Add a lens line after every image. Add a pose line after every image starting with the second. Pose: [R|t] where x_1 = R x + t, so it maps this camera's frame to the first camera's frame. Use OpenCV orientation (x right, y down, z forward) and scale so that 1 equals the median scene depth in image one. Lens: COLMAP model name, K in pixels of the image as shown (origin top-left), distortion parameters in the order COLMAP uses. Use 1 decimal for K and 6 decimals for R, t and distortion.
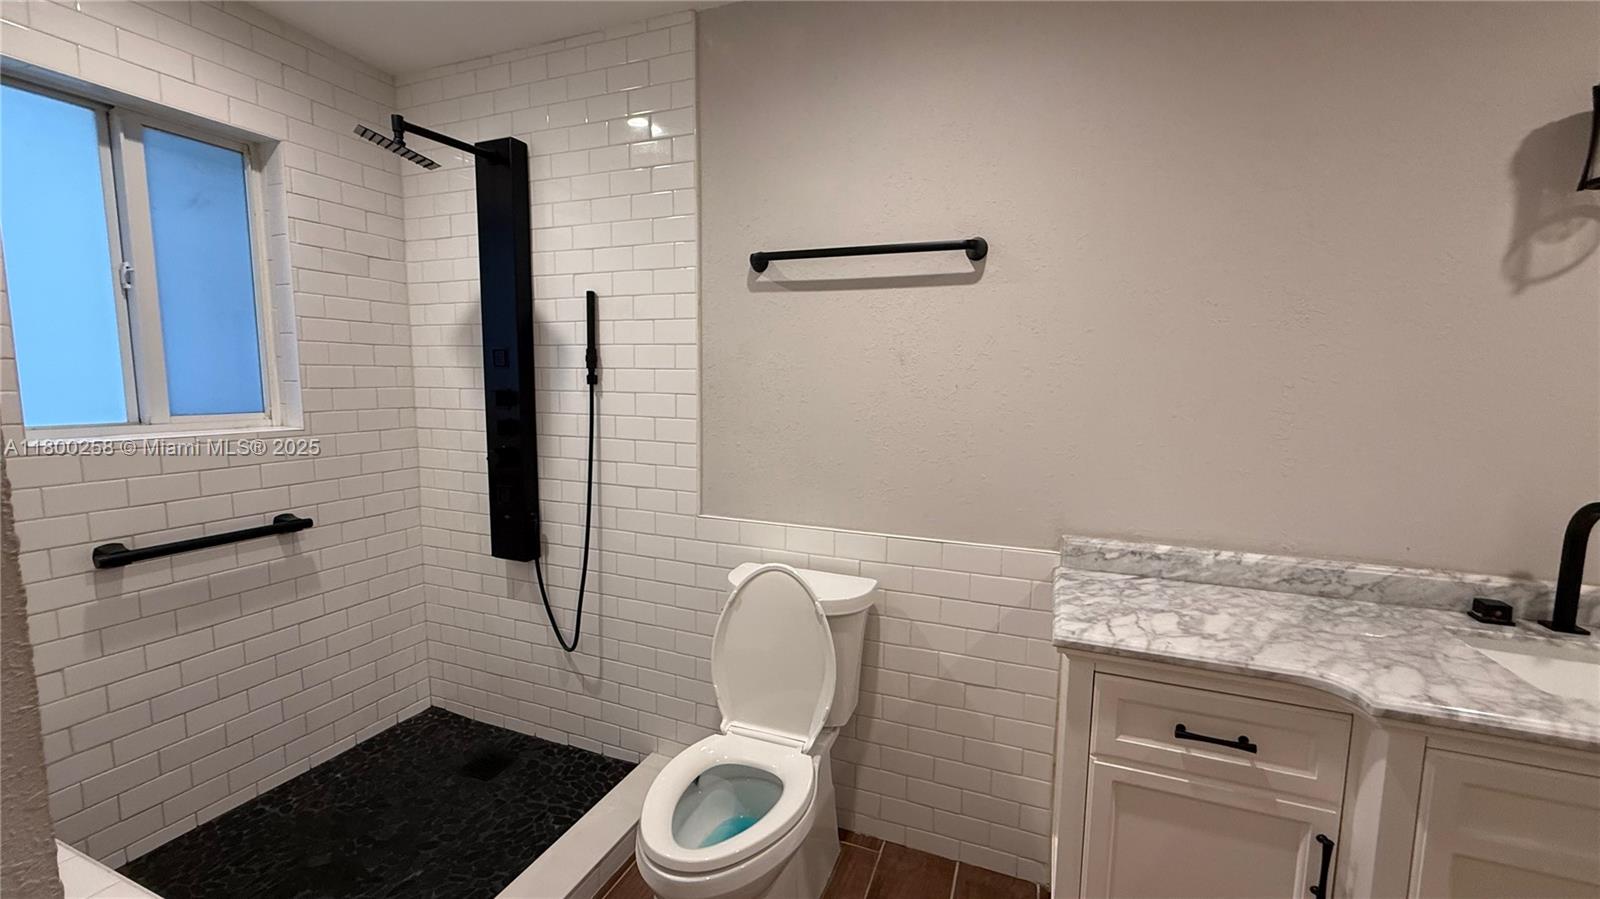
lens RADIAL K [[642.0, 0, 796.8], [0, 642.0, 448.3], [0, 0, 1]] dist [-0.000859, -0.000238]
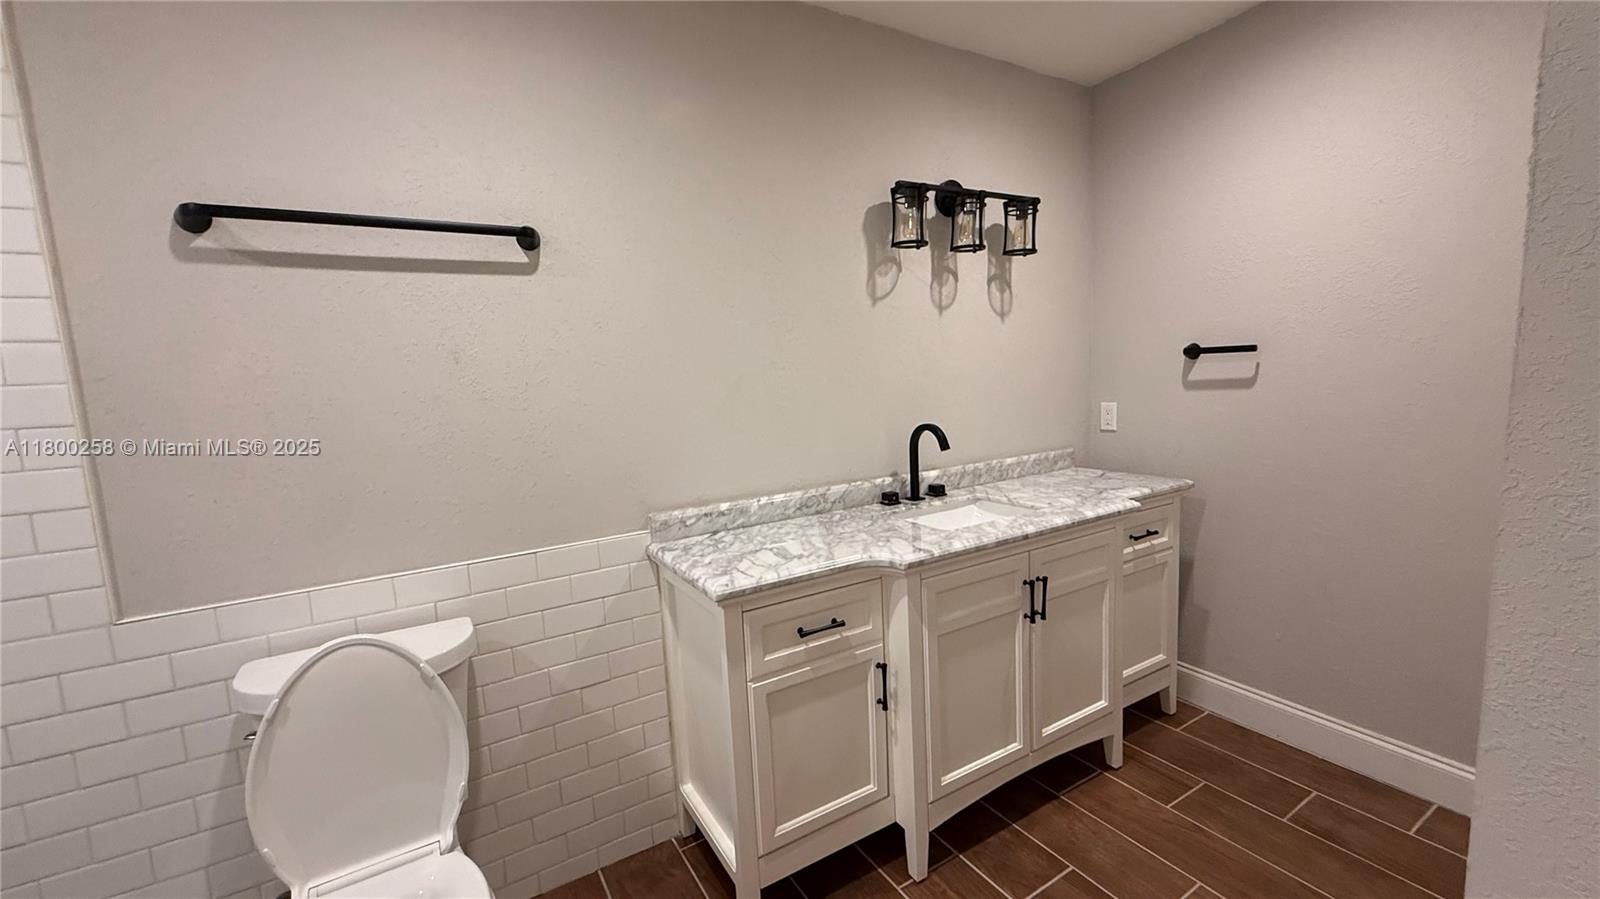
lens RADIAL K [[642.0, 0, 796.8], [0, 642.0, 448.3], [0, 0, 1]] dist [-0.000859, -0.000238]
pose [[0.602282, -0.134278, 0.786909, -0.318886], [0.140362, 0.988207, 0.061198, -0.007282], [-0.785847, 0.073594, 0.614026, 0.153018]]
